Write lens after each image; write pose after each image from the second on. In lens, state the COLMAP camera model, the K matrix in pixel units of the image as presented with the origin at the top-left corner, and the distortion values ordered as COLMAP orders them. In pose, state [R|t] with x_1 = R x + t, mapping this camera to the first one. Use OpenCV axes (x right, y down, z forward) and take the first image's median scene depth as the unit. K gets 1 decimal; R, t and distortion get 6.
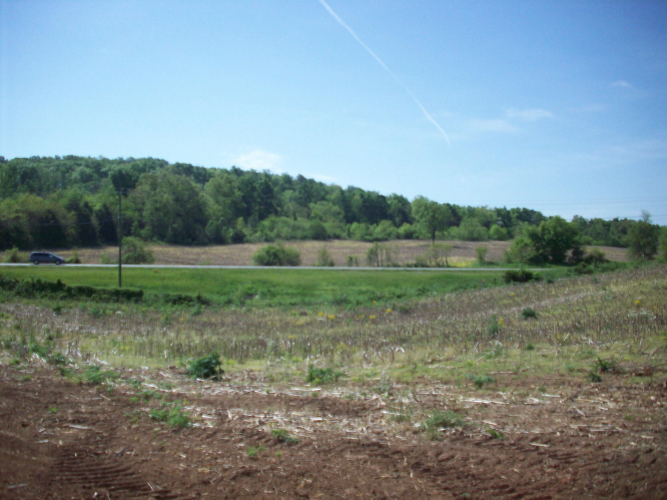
lens RADIAL K [[678.6, 0, 335.5], [0, 678.6, 251.3], [0, 0, 1]] dist [-0.137814, 0.000000]
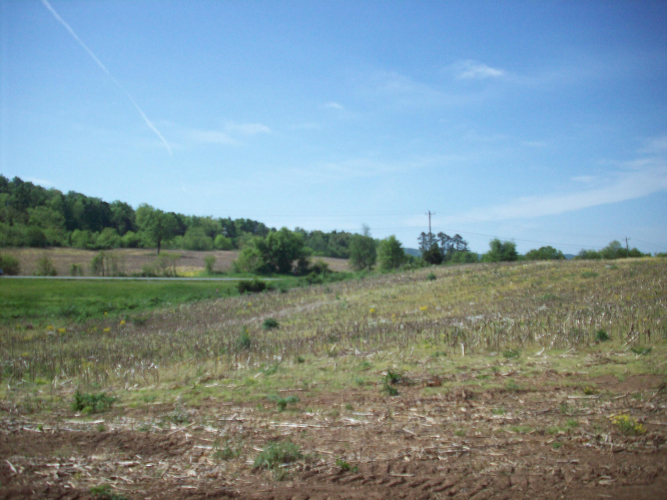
lens RADIAL K [[678.6, 0, 324.9], [0, 678.6, 247.6], [0, 0, 1]] dist [-0.137814, 0.000000]
pose [[0.925047, 0.014531, 0.379575, -0.006859], [-0.007091, 0.999754, -0.020993, 0.000006], [-0.379787, 0.016728, 0.924923, 0.009190]]
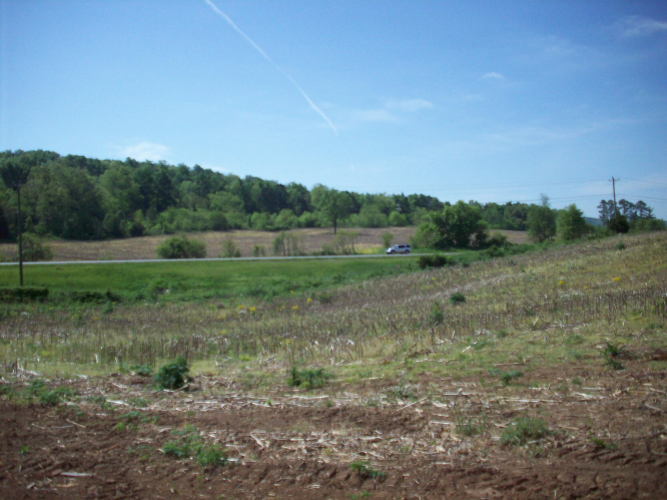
lens RADIAL K [[678.6, 0, 335.2], [0, 678.6, 253.5], [0, 0, 1]] dist [-0.137814, 0.000000]
pose [[0.988483, -0.030917, 0.148141, -0.011037], [0.028074, 0.999380, 0.021243, 0.000277], [-0.148706, -0.016840, 0.988738, 0.011895]]
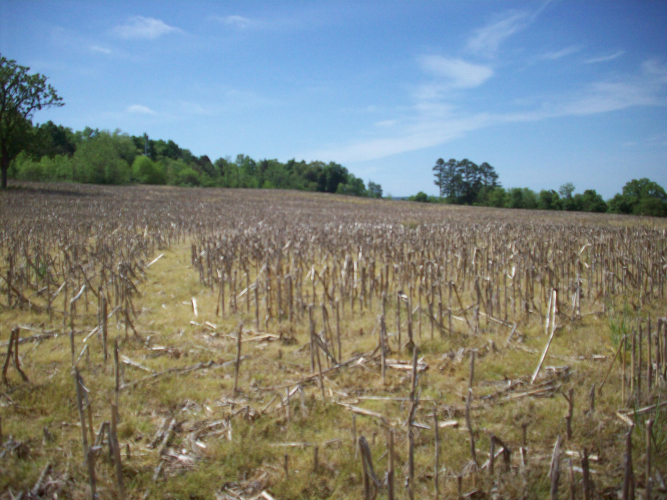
lens RADIAL K [[678.6, 0, 328.6], [0, 678.6, 251.0], [0, 0, 1]] dist [-0.137814, 0.000000]
pose [[0.848968, -0.040754, 0.526871, 0.236413], [0.006312, 0.997733, 0.067004, 0.002910], [-0.528407, -0.053558, 0.847300, 1.372174]]
